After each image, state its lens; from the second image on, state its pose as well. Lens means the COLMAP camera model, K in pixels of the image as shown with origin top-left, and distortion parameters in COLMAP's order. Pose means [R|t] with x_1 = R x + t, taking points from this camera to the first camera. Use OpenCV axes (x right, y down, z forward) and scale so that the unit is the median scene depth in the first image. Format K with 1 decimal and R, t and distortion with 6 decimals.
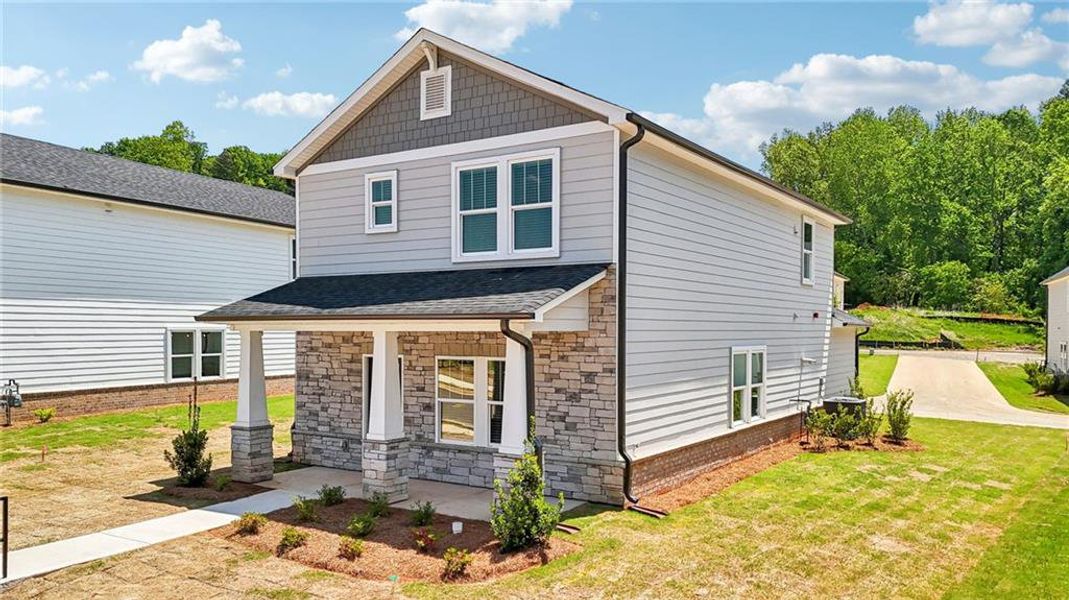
lens RADIAL K [[821.6, 0, 528.5], [0, 821.6, 320.9], [0, 0, 1]] dist [0.058699, -0.003612]
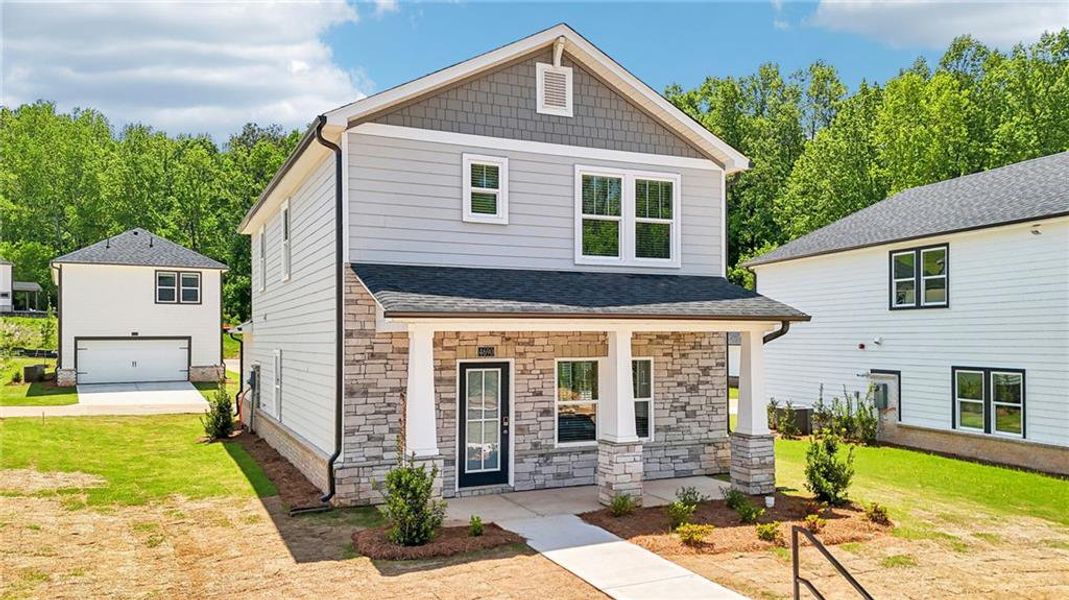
lens RADIAL K [[821.6, 0, 533.9], [0, 821.6, 306.7], [0, 0, 1]] dist [0.058699, -0.003612]
pose [[0.526049, 0.030497, 0.849907, -0.975430], [-0.004880, 0.999449, -0.032843, 0.014199], [-0.850440, 0.013130, 0.525908, 0.522492]]
